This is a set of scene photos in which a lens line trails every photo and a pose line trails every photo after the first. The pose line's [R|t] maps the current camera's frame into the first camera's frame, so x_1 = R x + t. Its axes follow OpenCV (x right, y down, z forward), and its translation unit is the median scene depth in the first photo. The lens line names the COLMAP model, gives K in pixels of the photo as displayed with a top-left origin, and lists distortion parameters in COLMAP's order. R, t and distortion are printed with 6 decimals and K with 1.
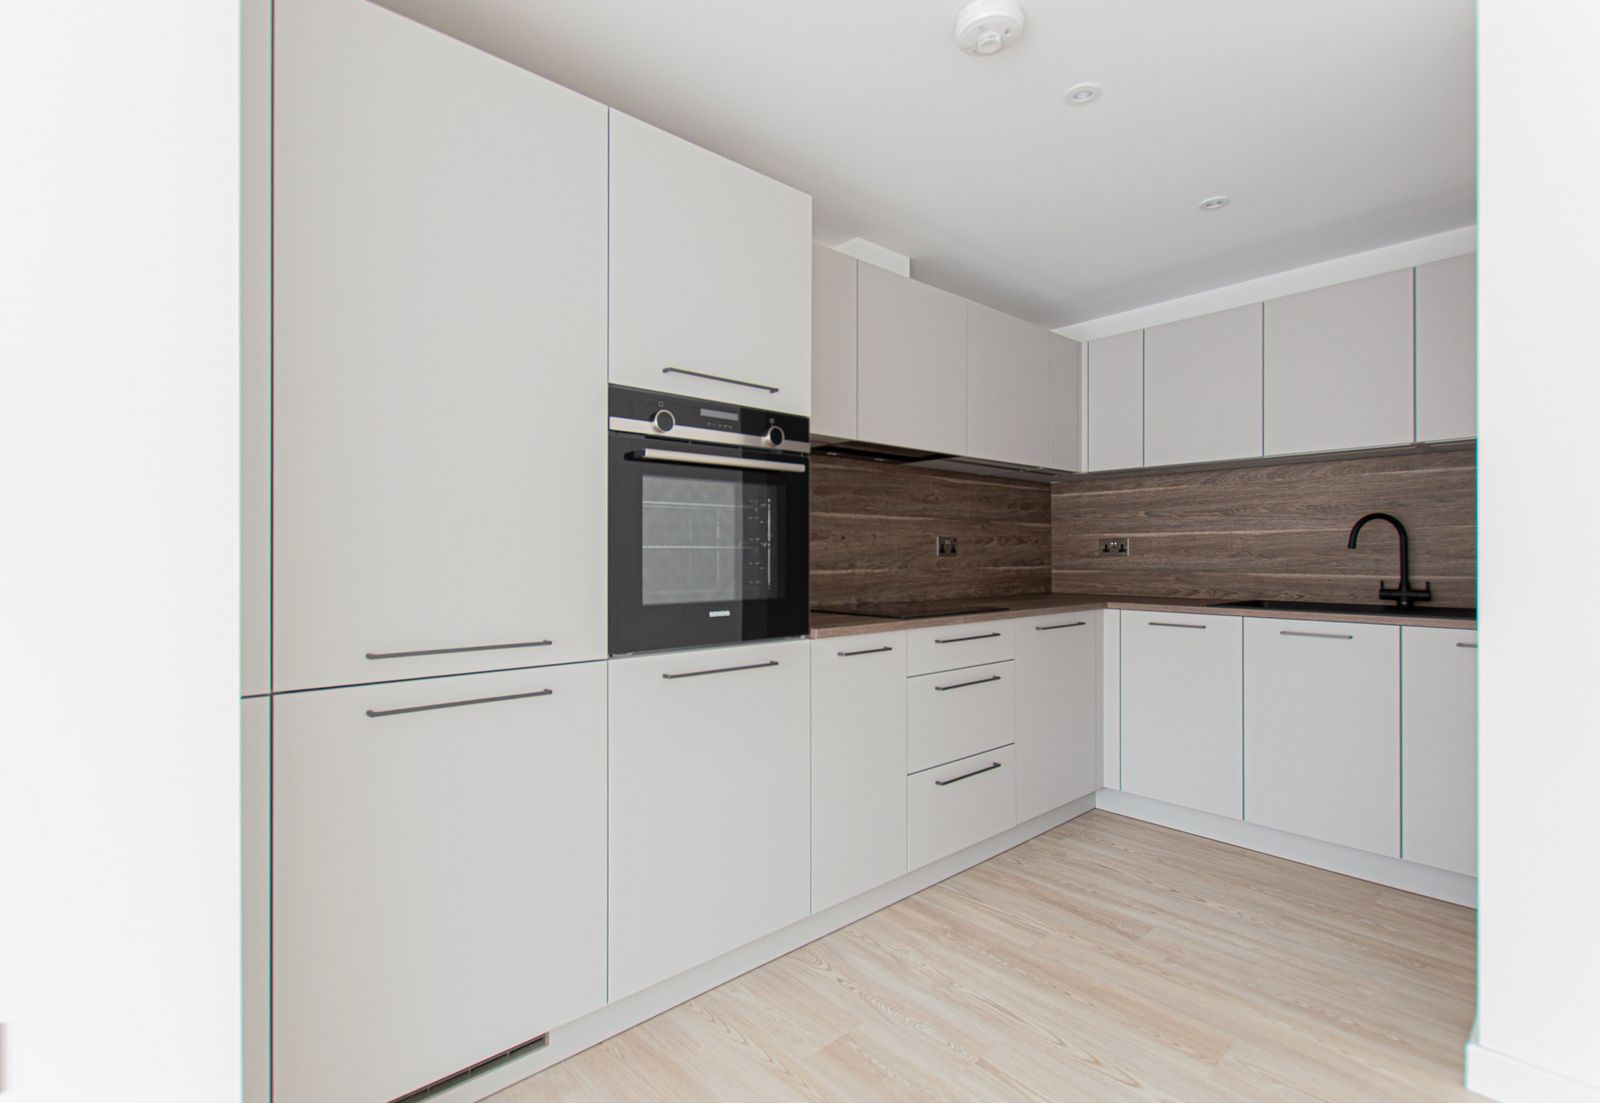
lens RADIAL K [[739.8, 0, 800.0], [0, 739.8, 551.5], [0, 0, 1]] dist [0.002449, 0.000207]
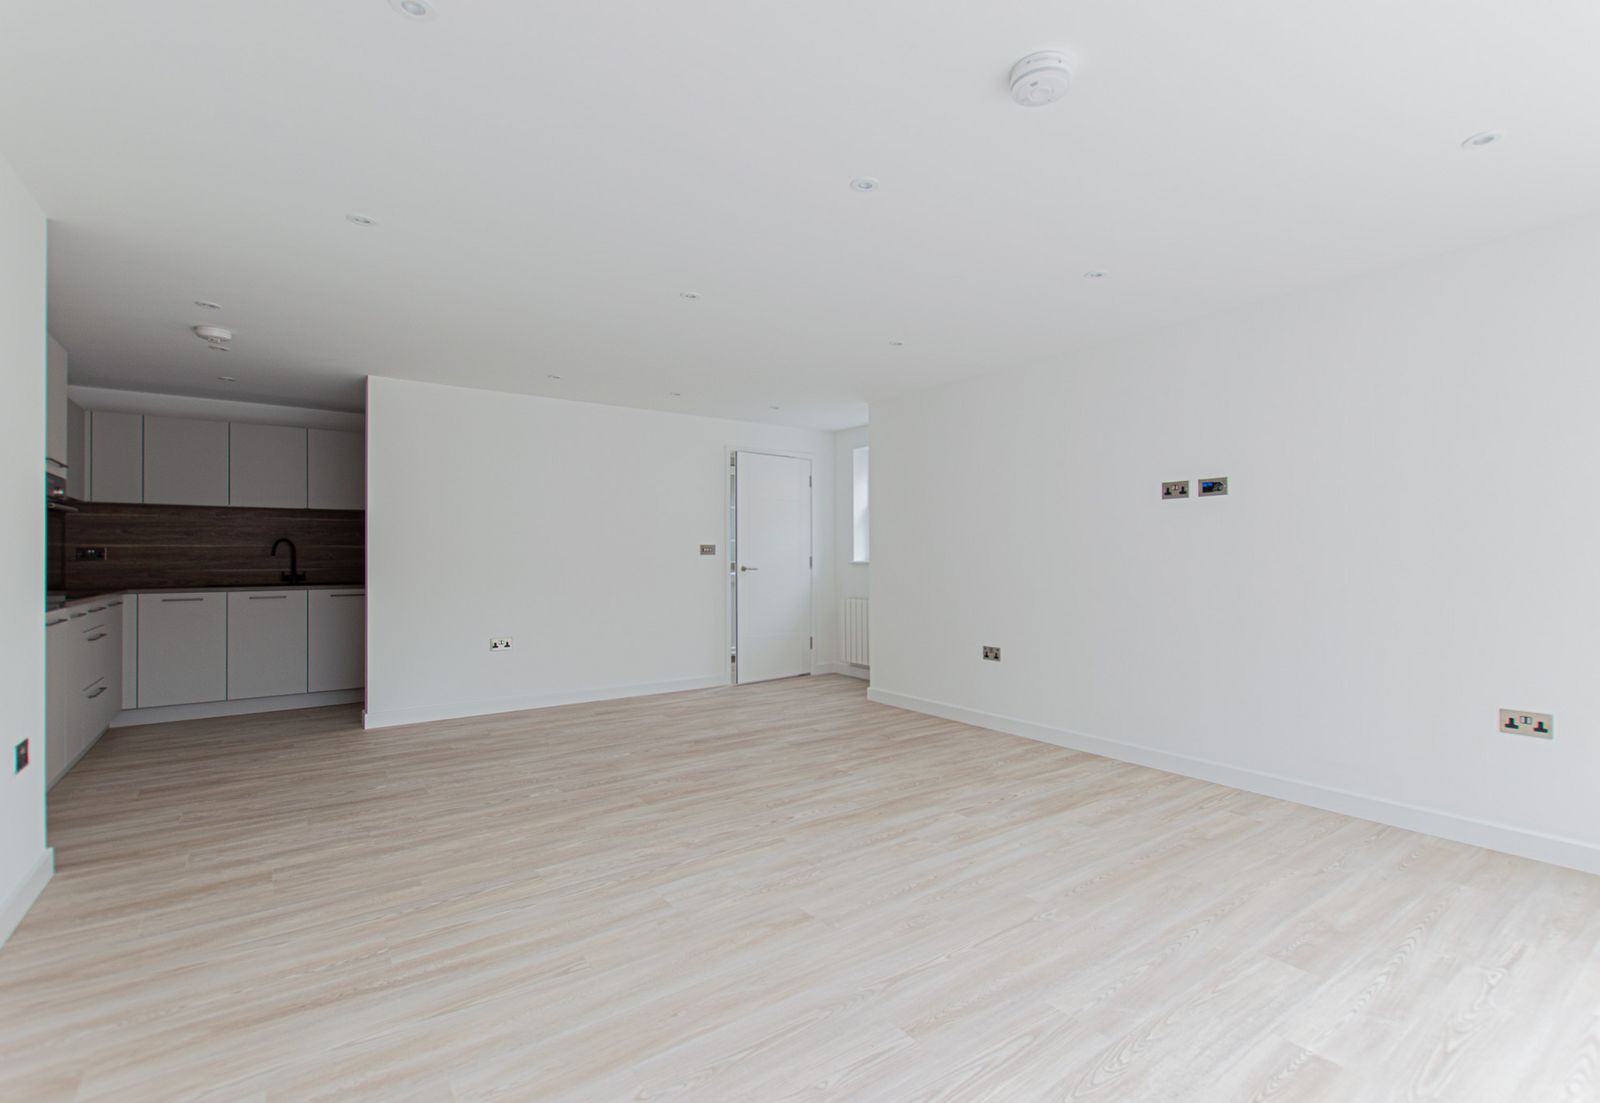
lens RADIAL K [[781.9, 0, 800.0], [0, 781.9, 551.5], [0, 0, 1]] dist [0.003479, 0.000764]
pose [[0.095490, 0.007712, 0.995401, -1.142603], [-0.001022, 0.999970, -0.007650, -0.000371], [-0.995430, -0.000287, 0.095495, -0.585386]]
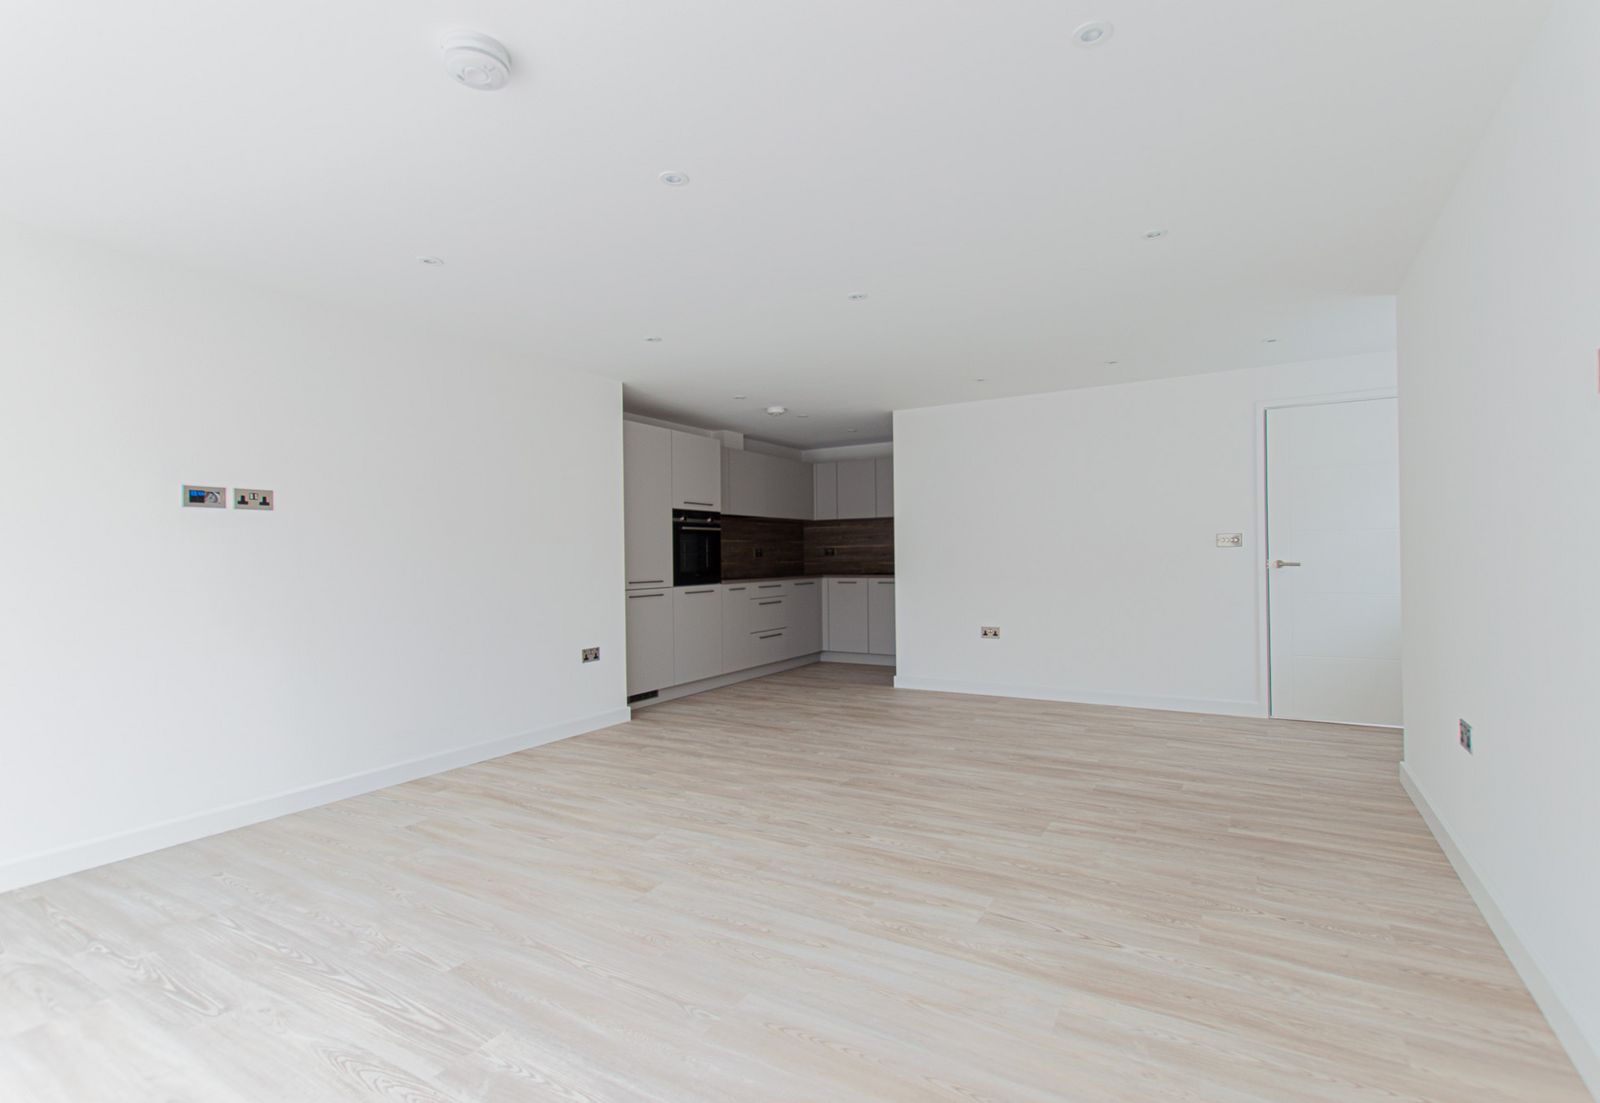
lens RADIAL K [[739.8, 0, 800.0], [0, 739.8, 551.5], [0, 0, 1]] dist [0.002449, 0.000207]
pose [[0.958127, -0.010819, 0.286139, -0.376245], [0.012043, 0.999924, -0.002519, -0.003770], [-0.286090, 0.005860, 0.958185, -1.389795]]
